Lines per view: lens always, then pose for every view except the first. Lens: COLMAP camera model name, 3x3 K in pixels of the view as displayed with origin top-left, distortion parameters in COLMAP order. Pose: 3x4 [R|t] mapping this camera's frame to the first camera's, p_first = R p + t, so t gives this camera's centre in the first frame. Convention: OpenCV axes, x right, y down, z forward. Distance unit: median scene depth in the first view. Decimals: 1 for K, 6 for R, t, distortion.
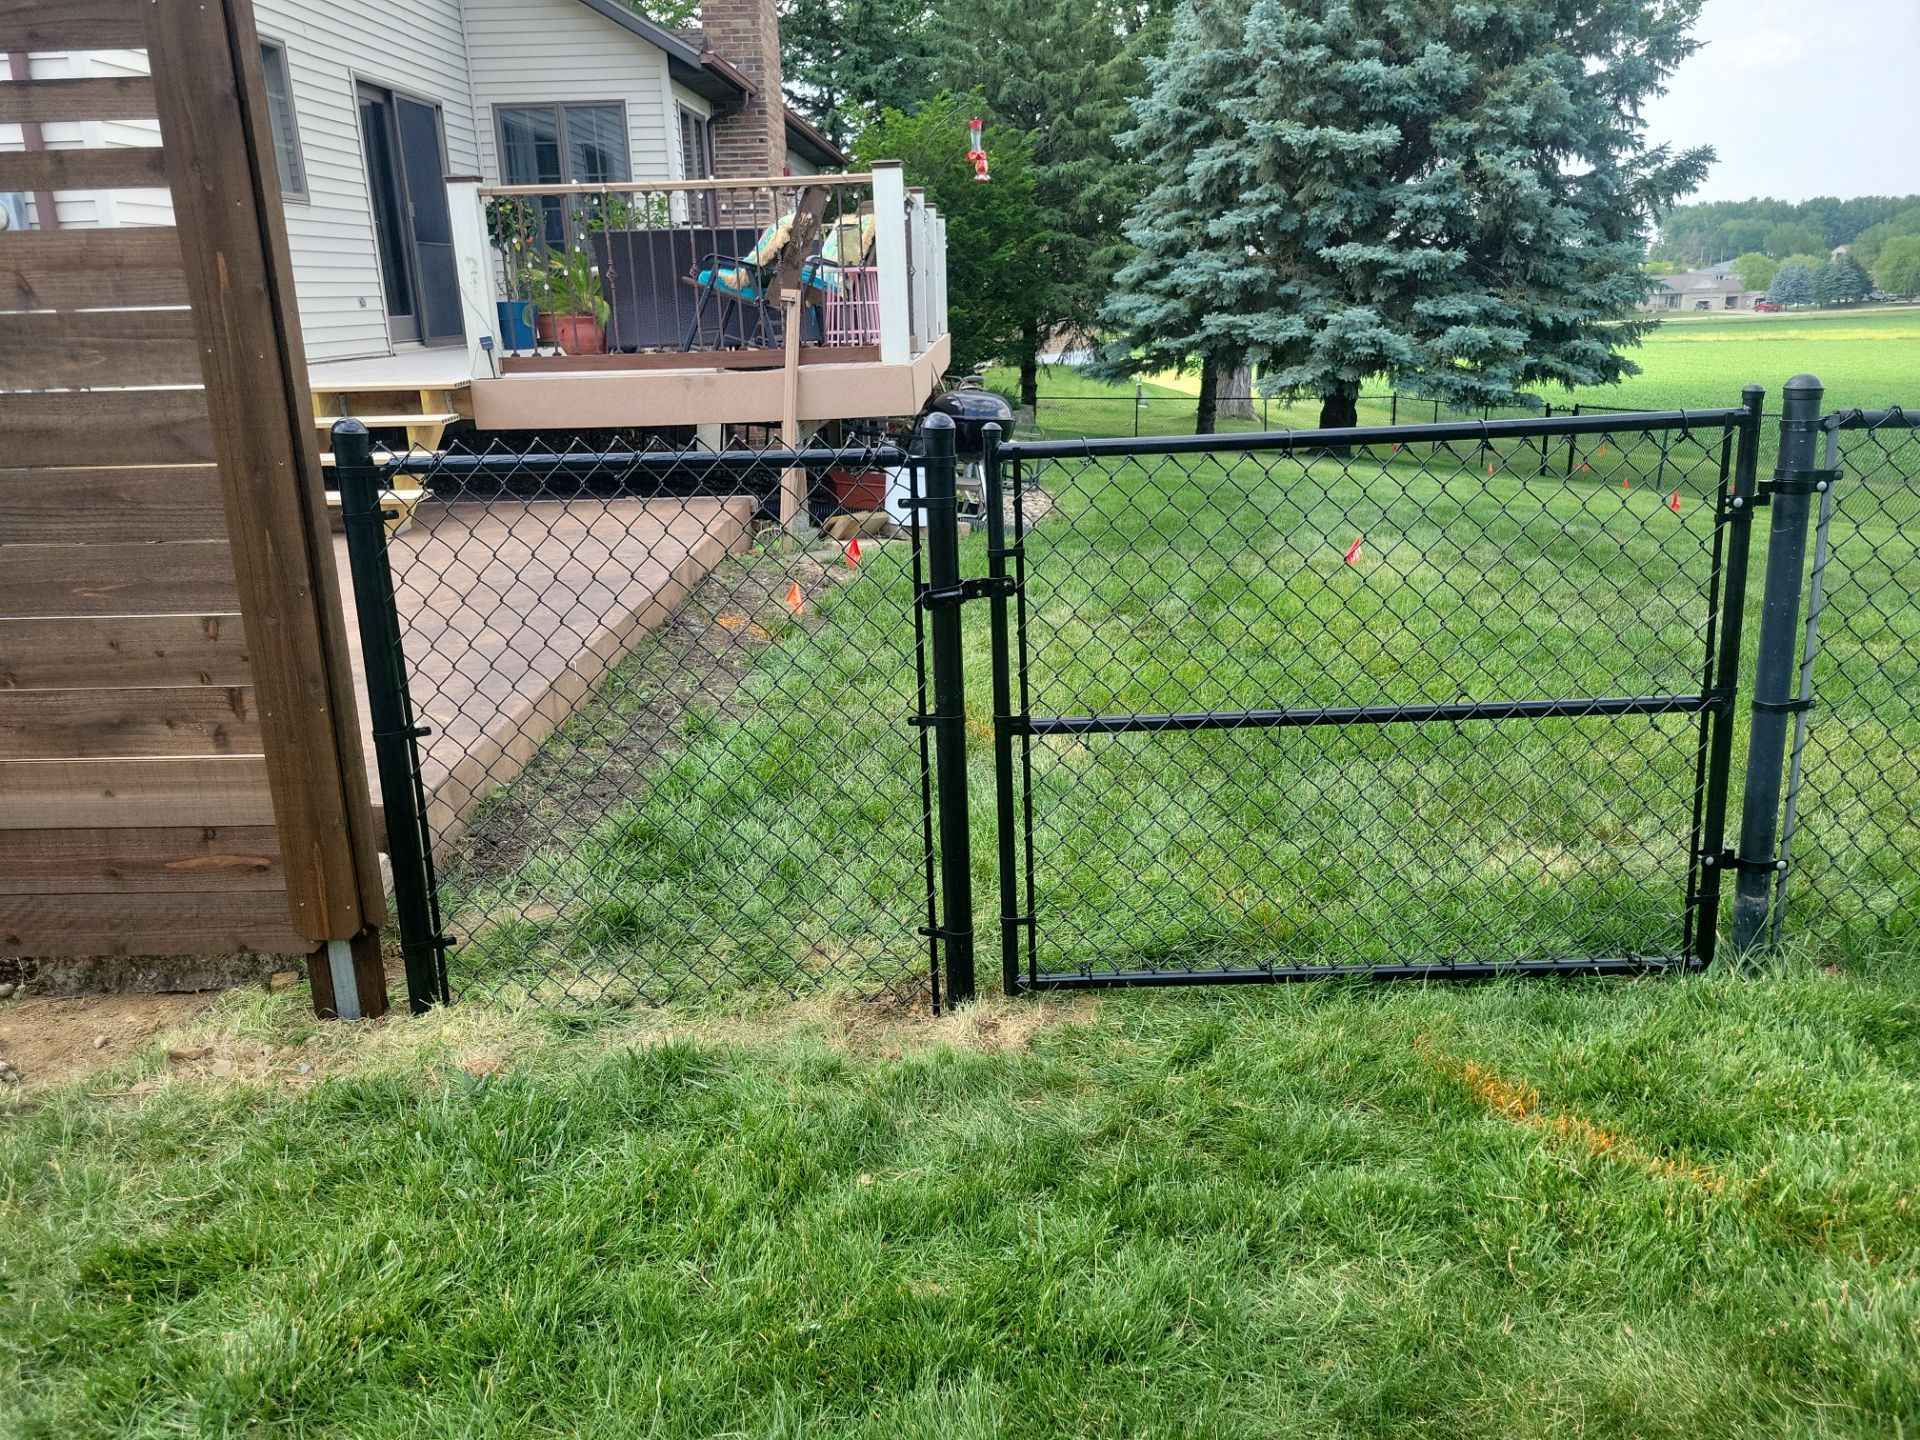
lens RADIAL K [[1439.2, 0, 941.3], [0, 1439.2, 691.7], [0, 0, 1]] dist [0.032783, -0.006108]
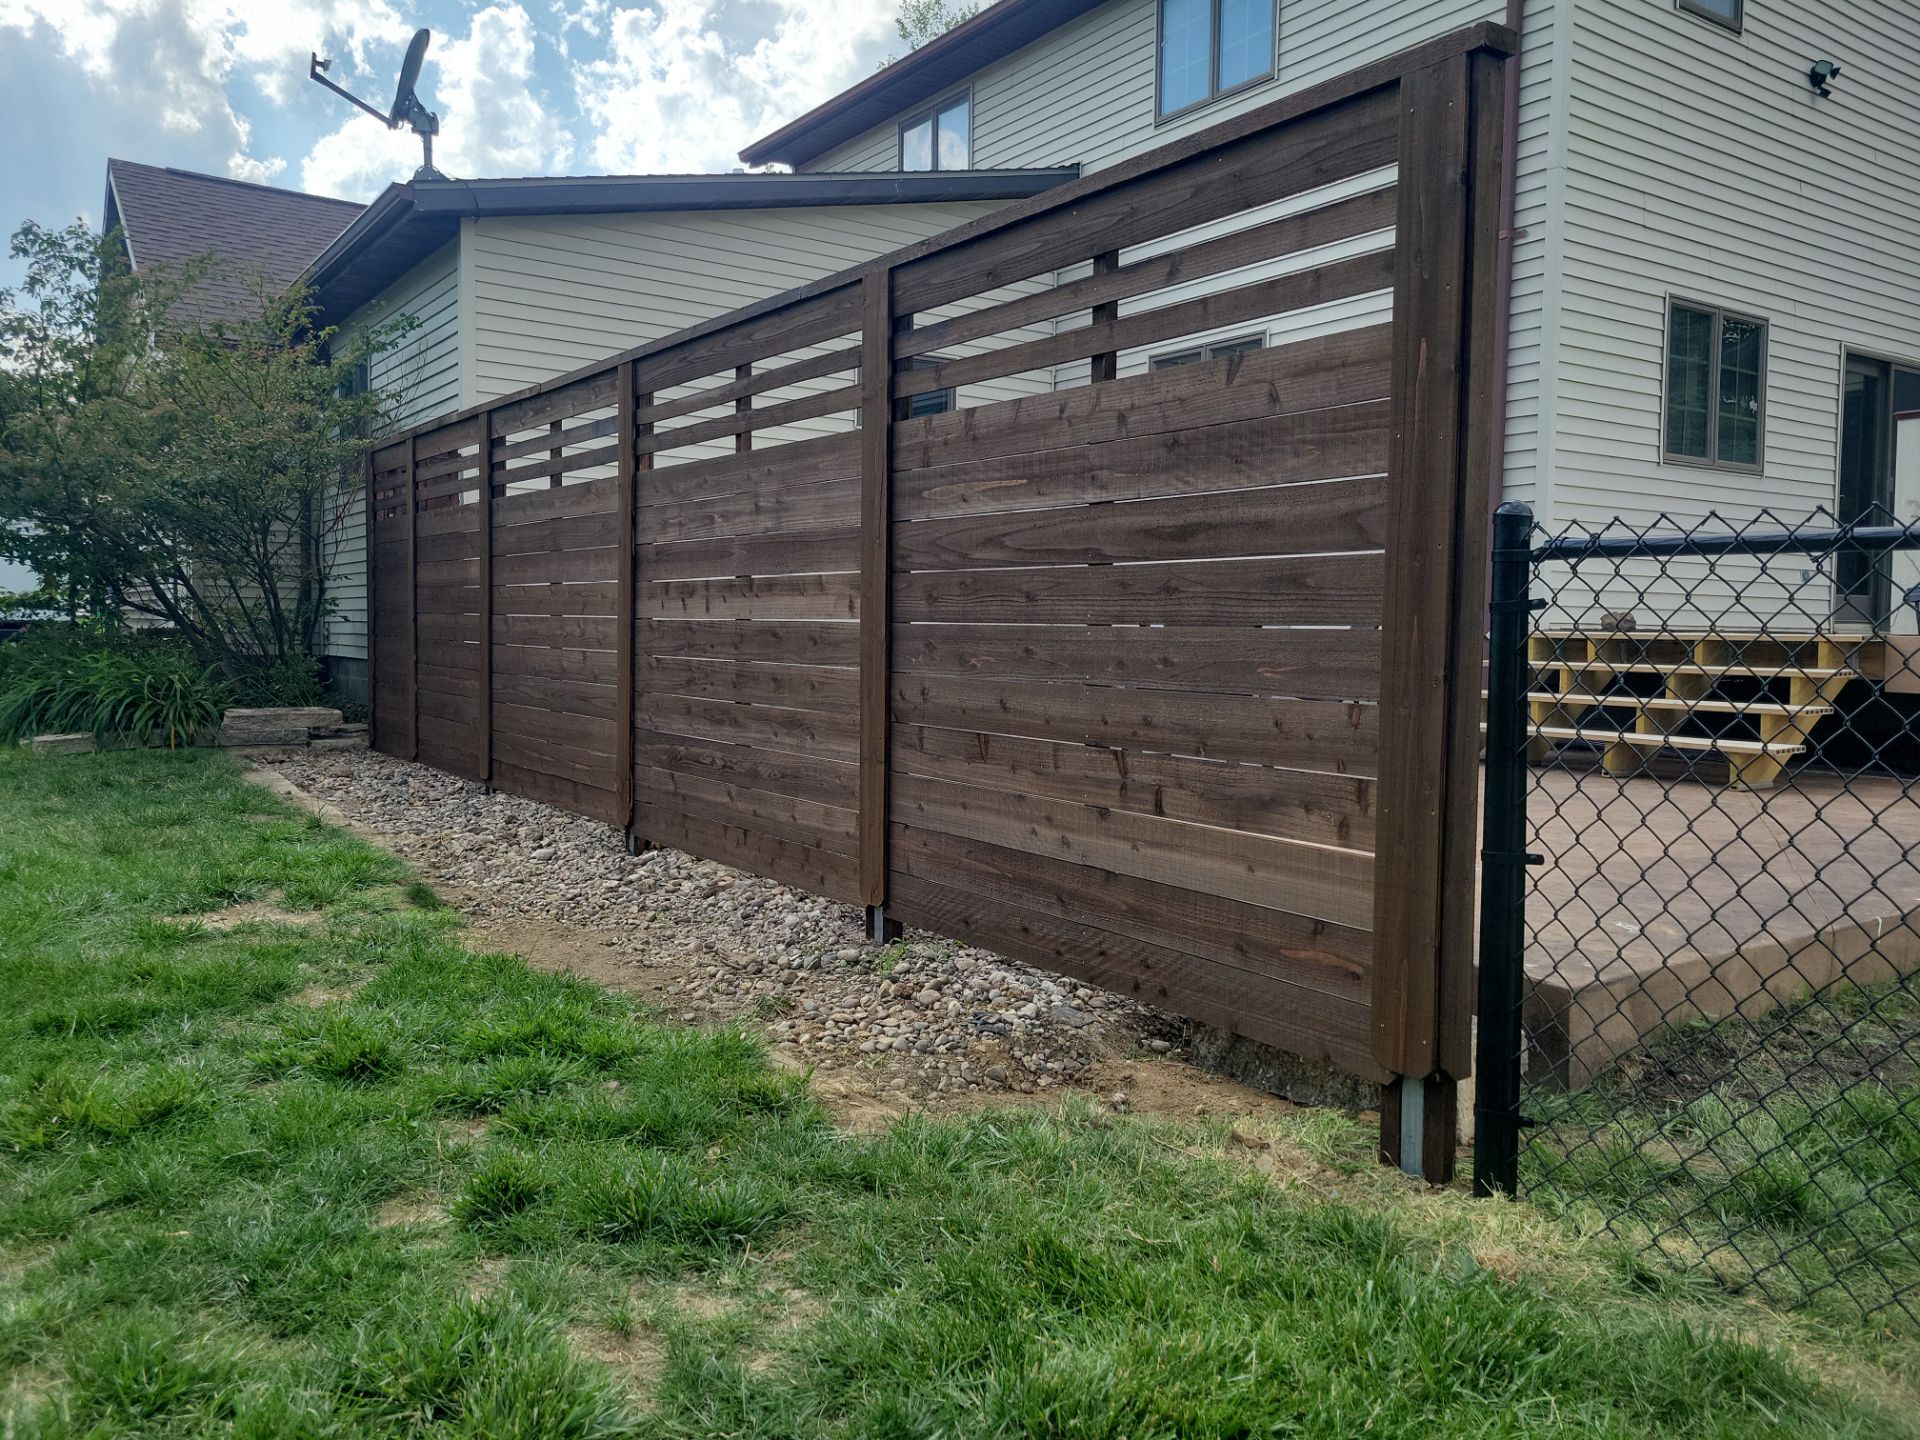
lens RADIAL K [[1430.8, 0, 968.4], [0, 1430.8, 697.6], [0, 0, 1]] dist [0.037692, -0.025784]
pose [[0.593554, 0.076775, -0.801124, 0.114645], [-0.247967, 0.964458, -0.091291, 0.091456], [0.765641, 0.252838, 0.591495, 0.198745]]
